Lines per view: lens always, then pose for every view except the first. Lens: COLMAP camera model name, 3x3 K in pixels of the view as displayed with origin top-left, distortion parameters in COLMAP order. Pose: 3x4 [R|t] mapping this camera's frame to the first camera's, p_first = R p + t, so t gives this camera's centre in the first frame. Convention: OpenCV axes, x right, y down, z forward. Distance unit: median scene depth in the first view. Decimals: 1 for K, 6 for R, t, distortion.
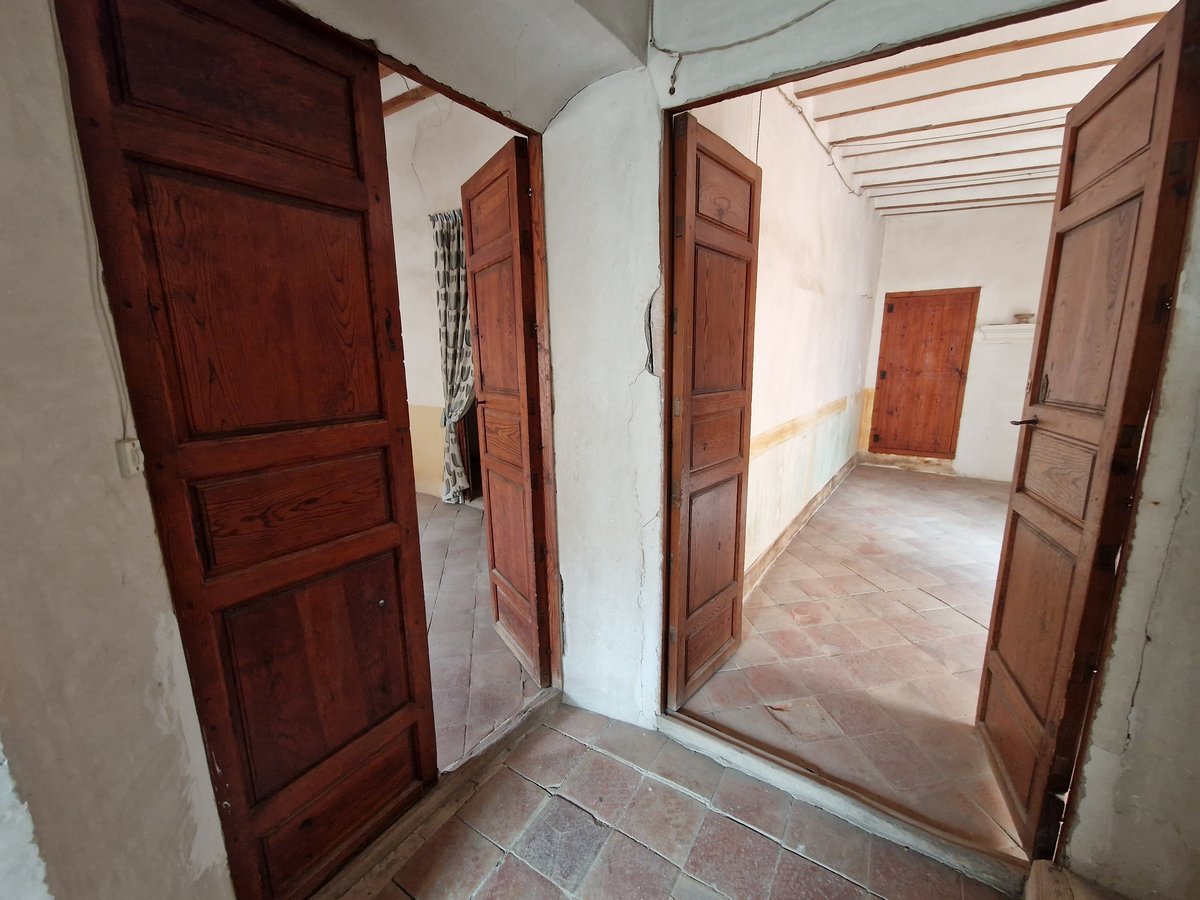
lens RADIAL K [[487.9, 0, 594.6], [0, 487.9, 456.0], [0, 0, 1]] dist [-0.000007, -0.002685]
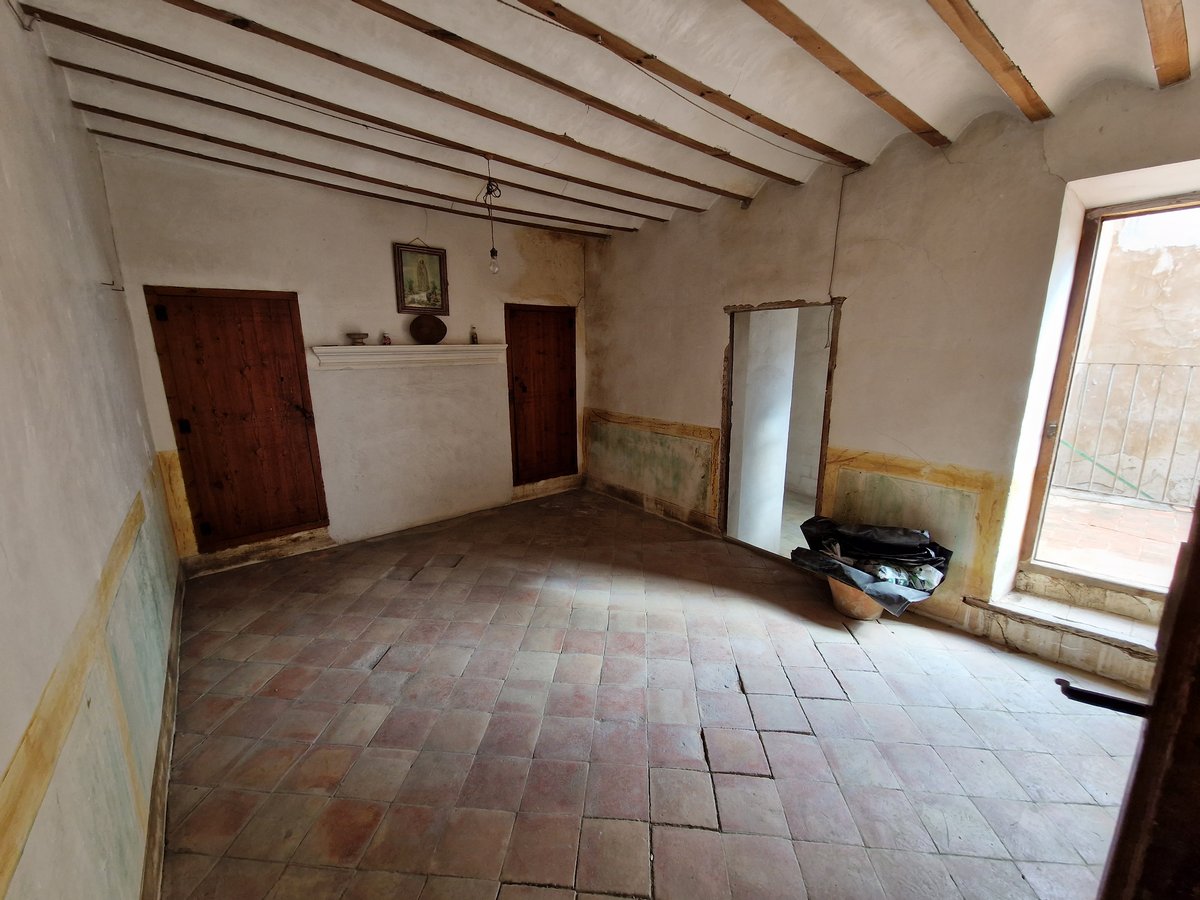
lens RADIAL K [[487.9, 0, 595.2], [0, 487.9, 459.3], [0, 0, 1]] dist [-0.000007, -0.002685]
pose [[0.267131, -0.208682, 0.940794, 0.254204], [0.216012, 0.964395, 0.152582, -0.173981], [-0.939138, 0.162464, 0.302697, 0.569513]]
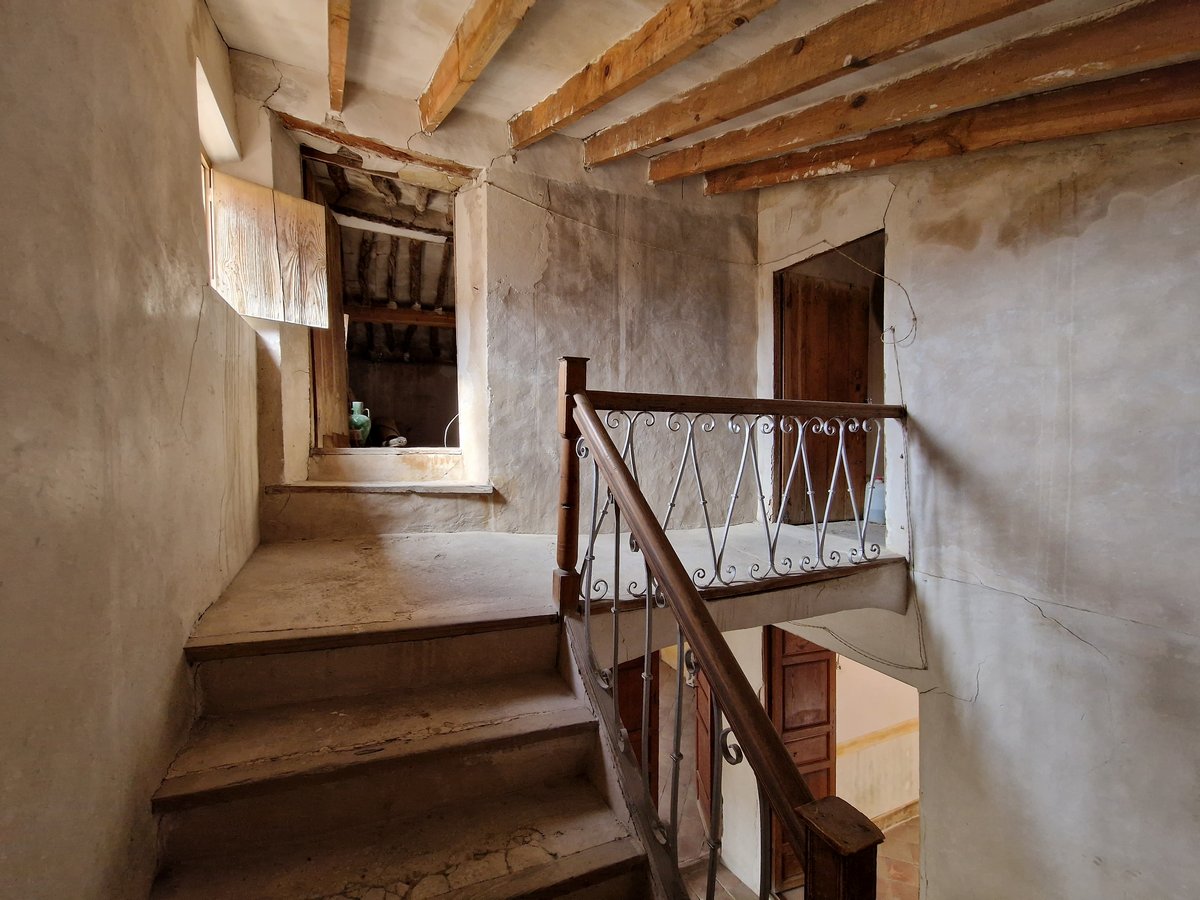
lens RADIAL K [[487.9, 0, 594.8], [0, 487.9, 454.6], [0, 0, 1]] dist [-0.000007, -0.002685]
pose [[0.851788, 0.024294, -0.523323, 0.304946], [-0.119512, 0.981595, -0.148955, -0.468631], [0.510073, 0.189421, 0.839014, -0.757743]]
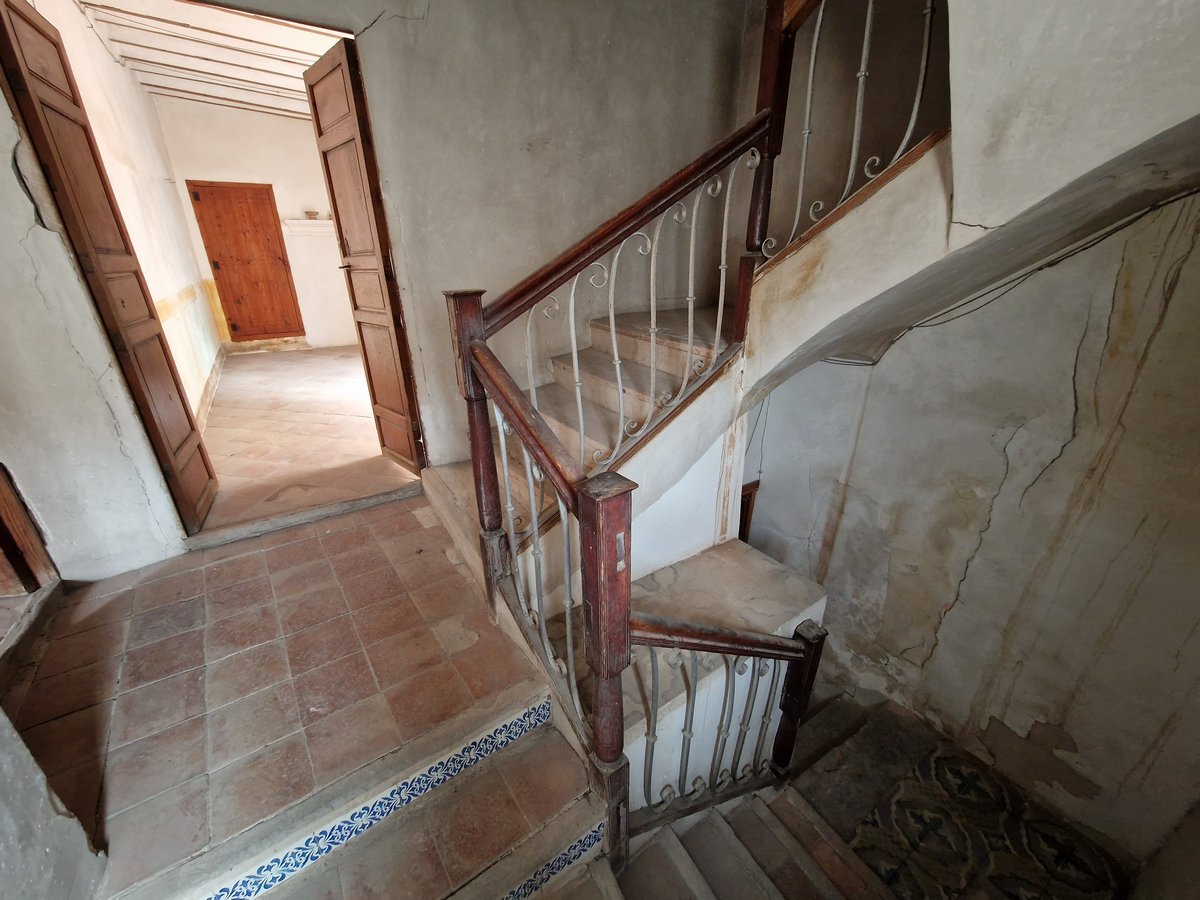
lens RADIAL K [[487.9, 0, 594.5], [0, 487.9, 459.5], [0, 0, 1]] dist [-0.000007, -0.002685]
pose [[0.364084, -0.358340, 0.859672, -0.263699], [0.198415, 0.931676, 0.304322, 0.105129], [-0.909986, 0.059773, 0.410308, -0.240374]]
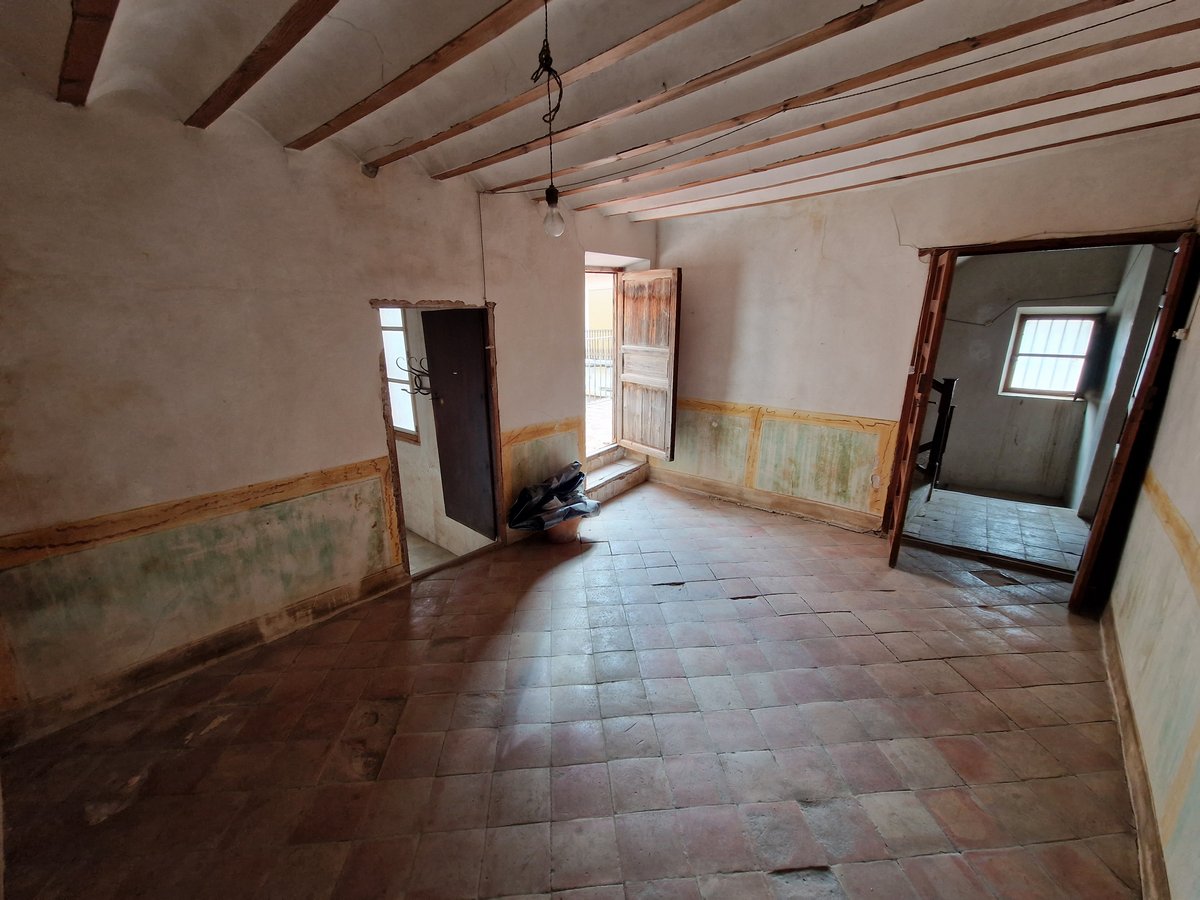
lens RADIAL K [[487.9, 0, 592.8], [0, 487.9, 456.8], [0, 0, 1]] dist [-0.000007, -0.002685]
pose [[-0.994852, -0.006210, 0.101150, 0.944317], [0.042672, 0.879650, 0.473704, -0.410080], [-0.091918, 0.475581, -0.874856, 1.371192]]
